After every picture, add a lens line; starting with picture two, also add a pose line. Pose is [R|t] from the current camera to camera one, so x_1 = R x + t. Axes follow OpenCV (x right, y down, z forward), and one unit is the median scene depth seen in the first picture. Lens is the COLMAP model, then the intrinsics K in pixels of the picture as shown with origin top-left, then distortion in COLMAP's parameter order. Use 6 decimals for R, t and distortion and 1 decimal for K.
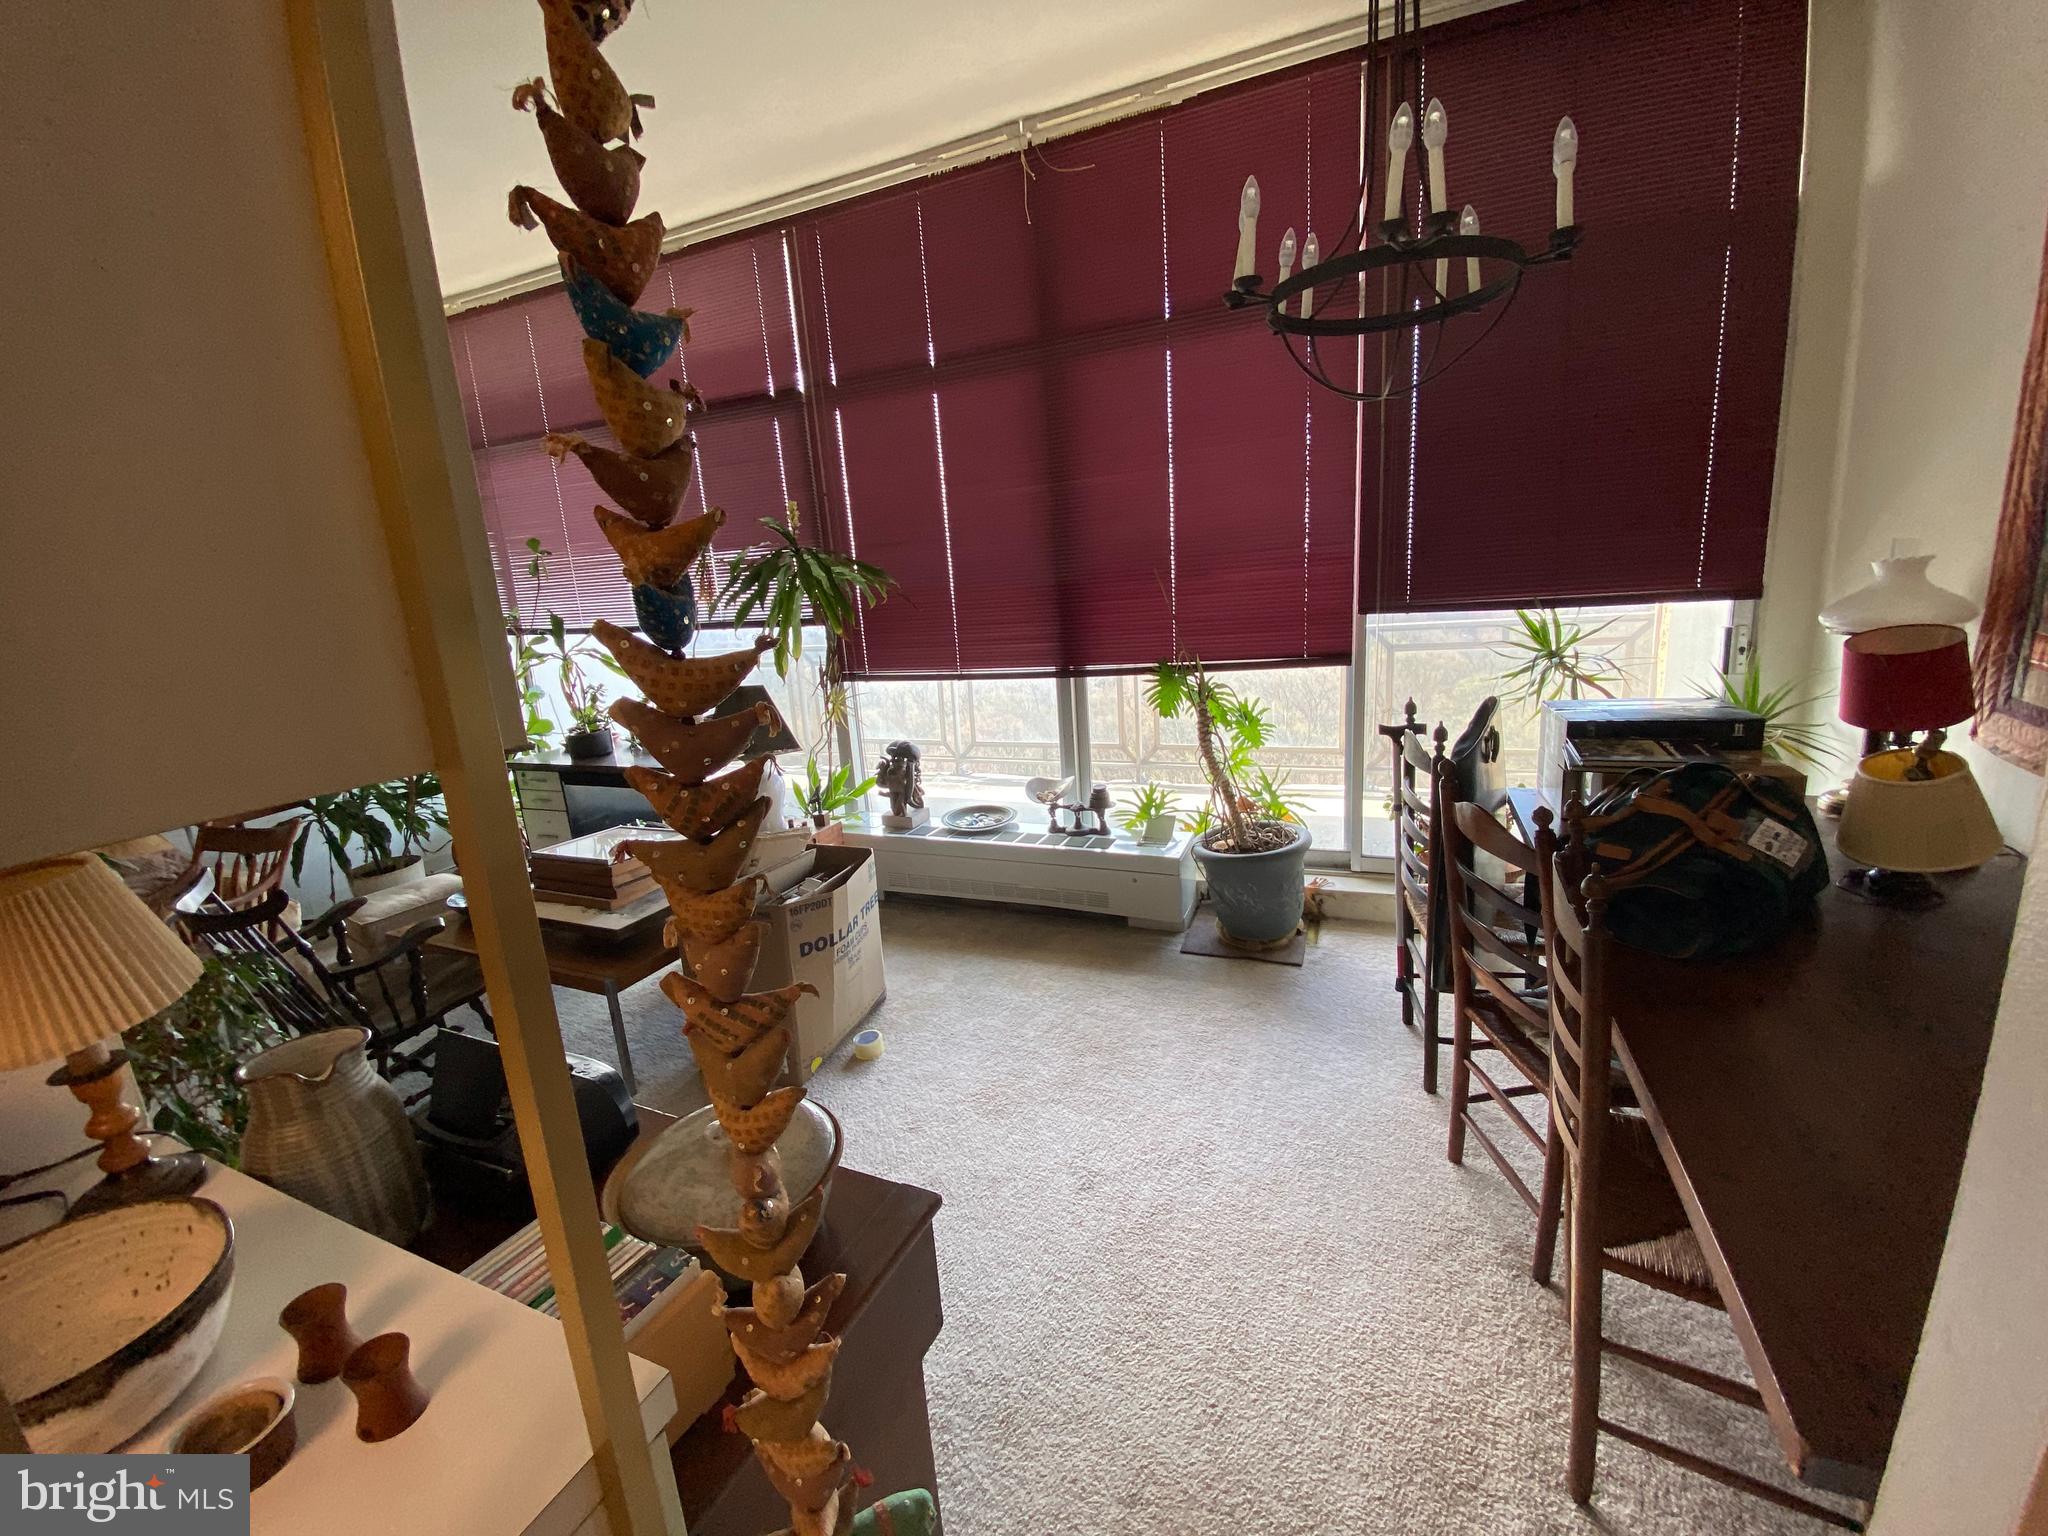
lens RADIAL K [[838.2, 0, 1030.9], [0, 838.2, 768.8], [0, 0, 1]] dist [0.005089, -0.014855]
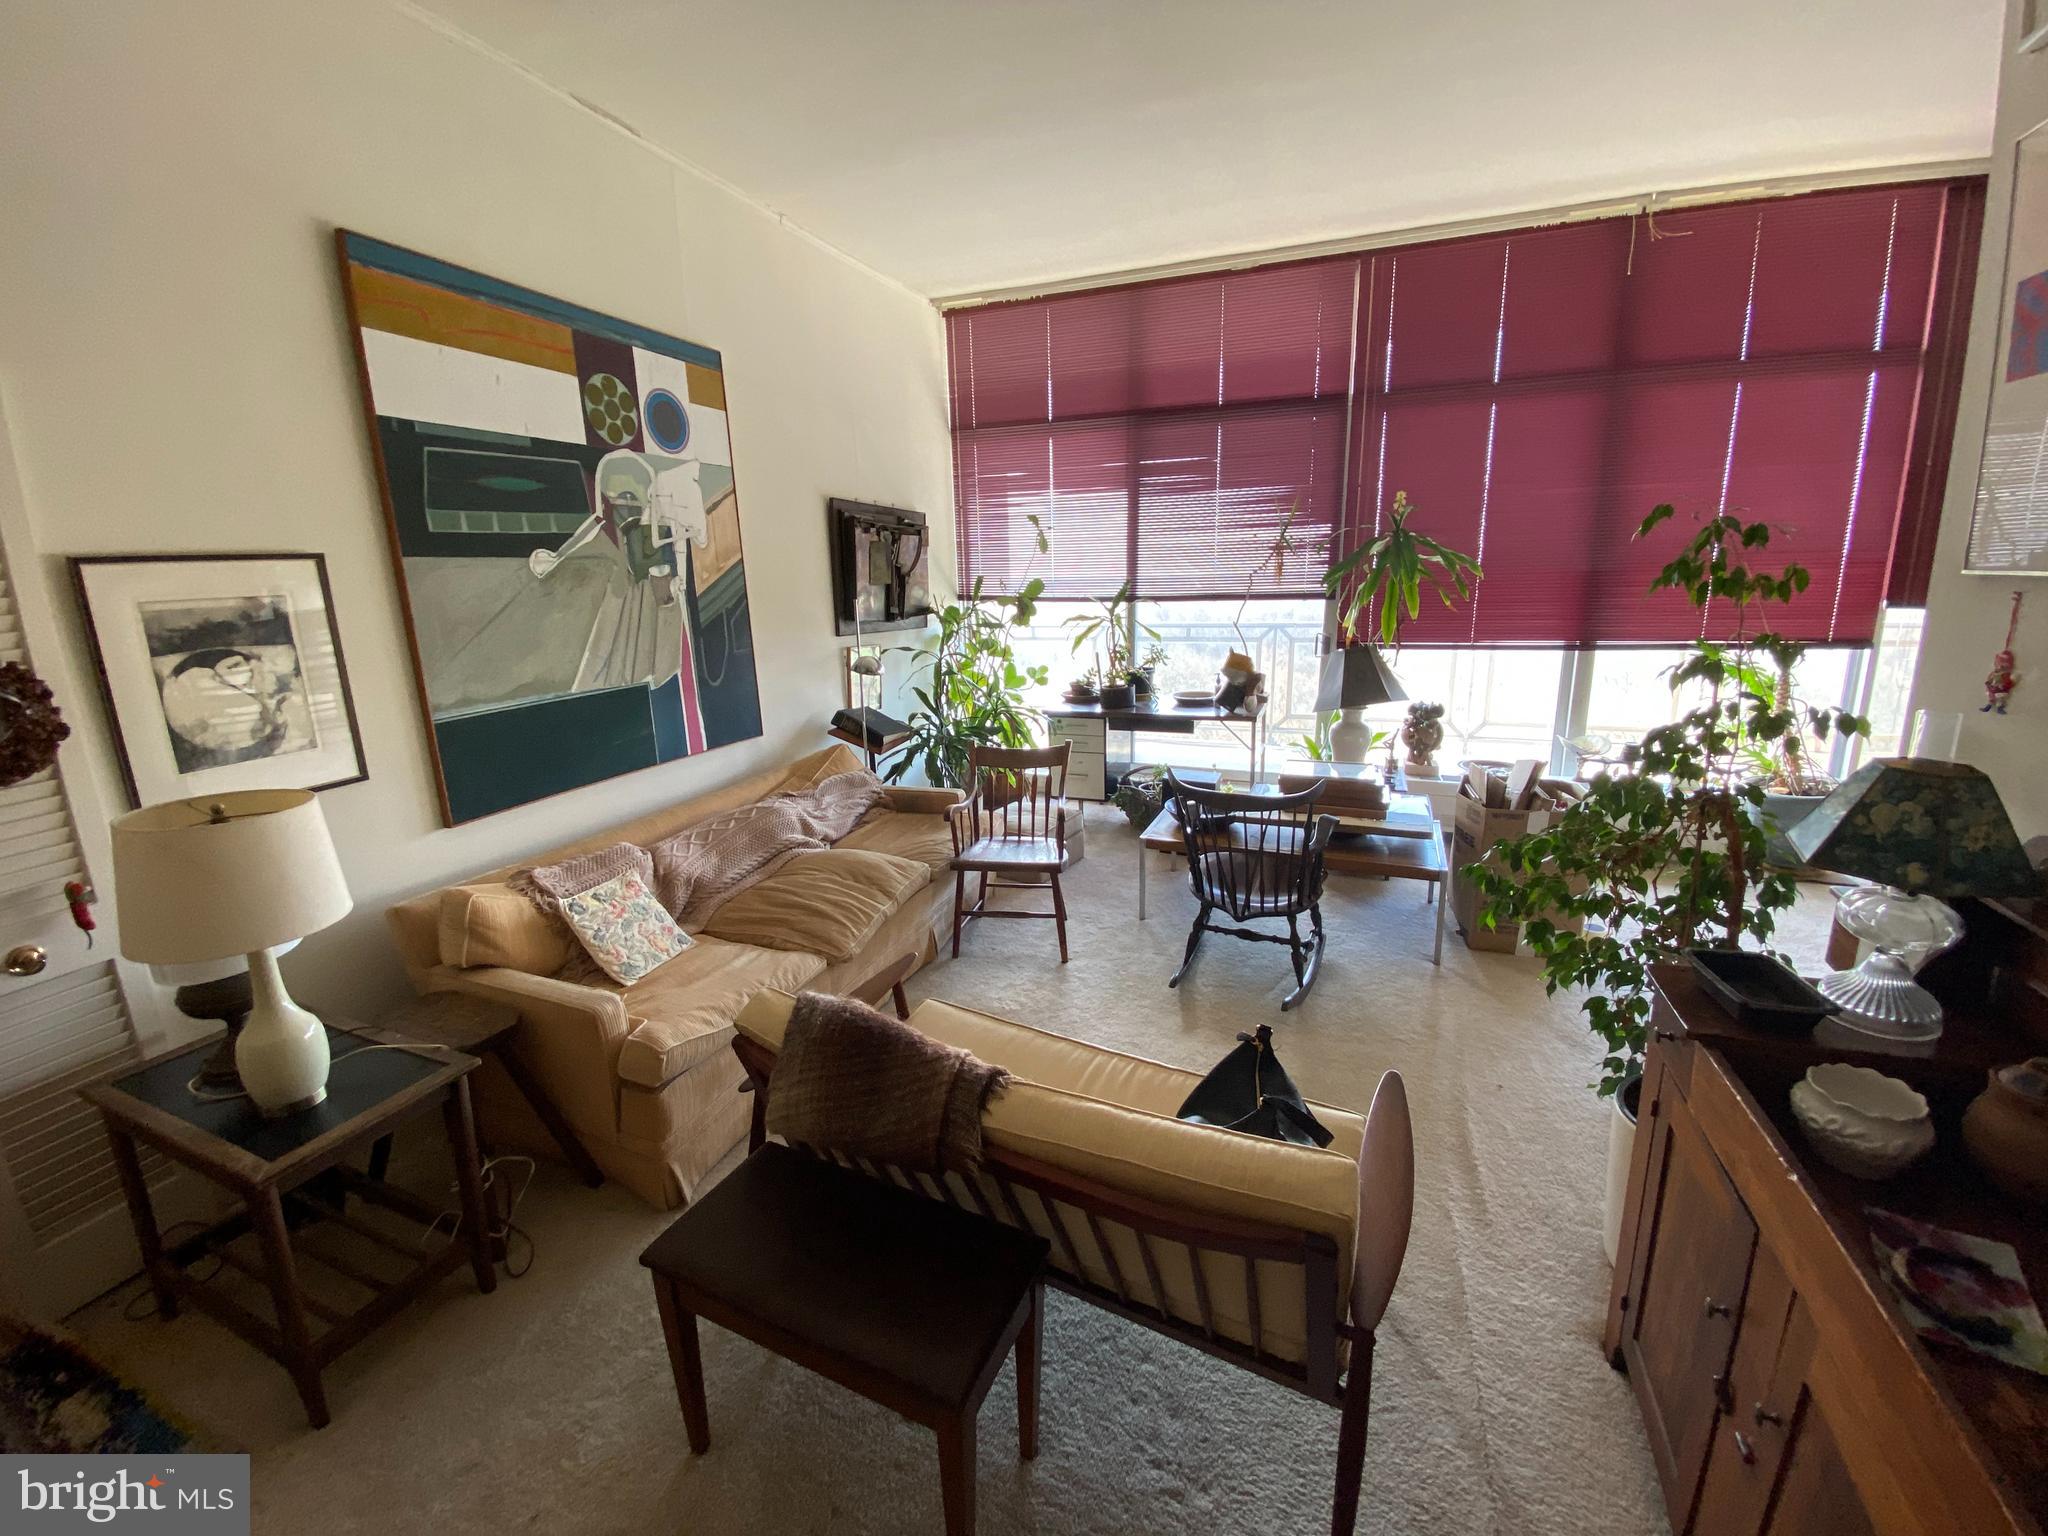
lens RADIAL K [[838.2, 0, 1037.9], [0, 838.2, 778.5], [0, 0, 1]] dist [0.005089, -0.014855]
pose [[0.998618, 0.027460, 0.044815, -0.867456], [-0.028286, 0.999440, 0.017899, 0.083747], [-0.044298, -0.019142, 0.998835, -0.181064]]
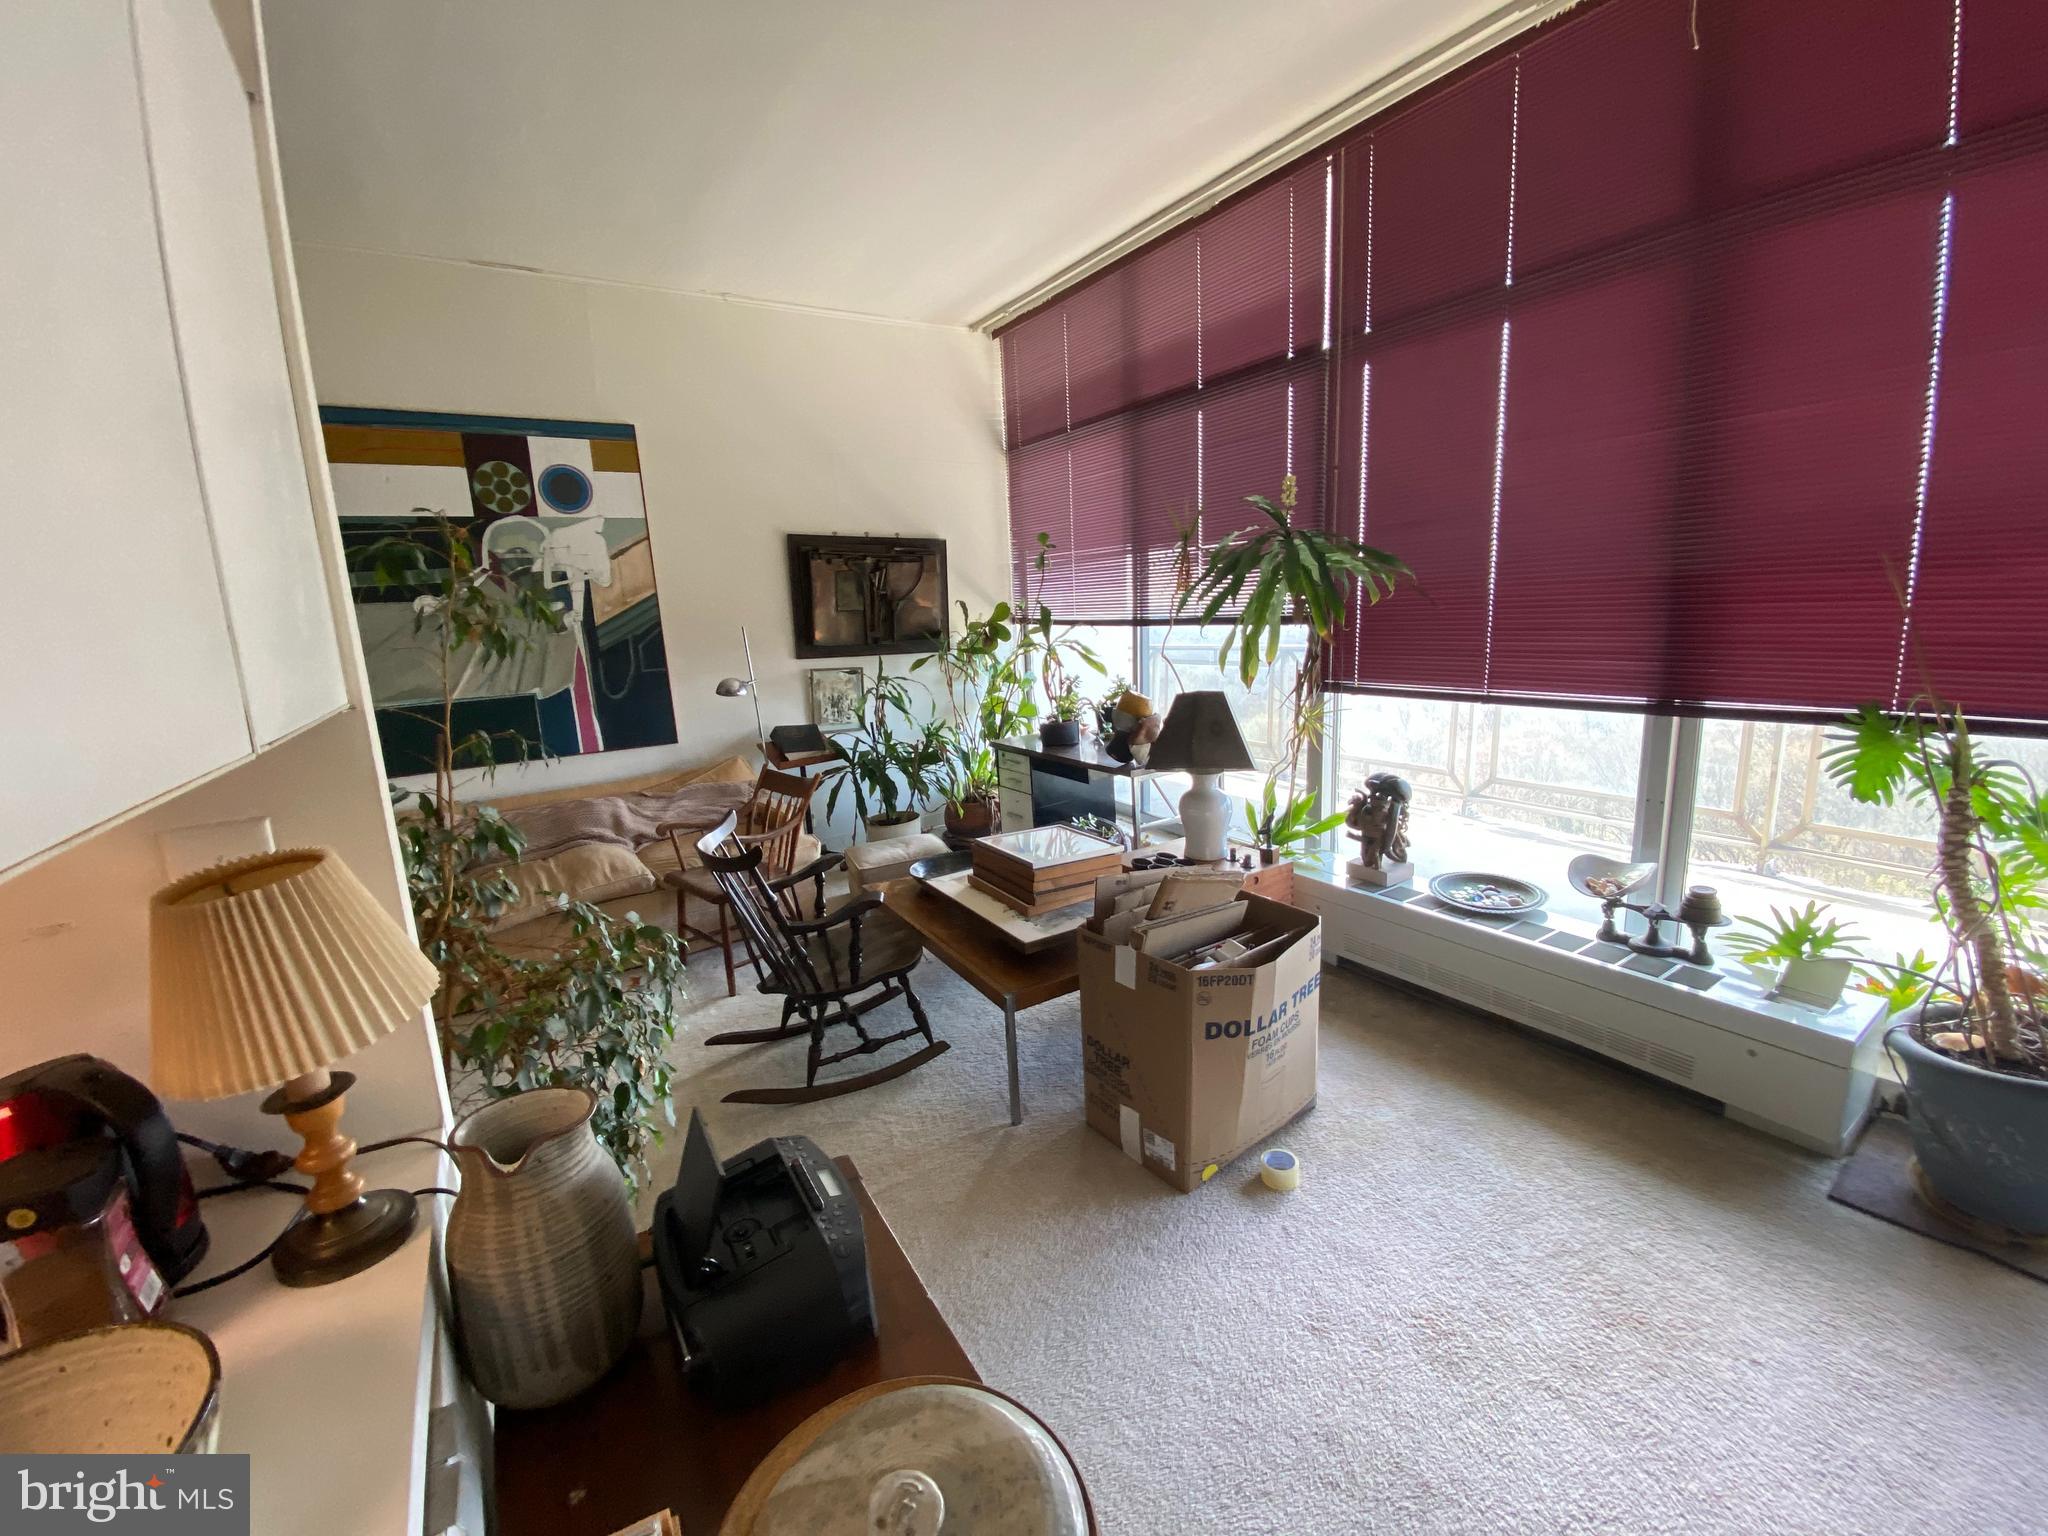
lens RADIAL K [[838.2, 0, 1007.4], [0, 838.2, 767.9], [0, 0, 1]] dist [0.005089, -0.014855]
pose [[0.822742, 0.131120, -0.553085, -0.016212], [-0.128791, 0.990727, 0.043289, -0.029989], [0.553632, 0.035617, 0.831999, 0.160368]]
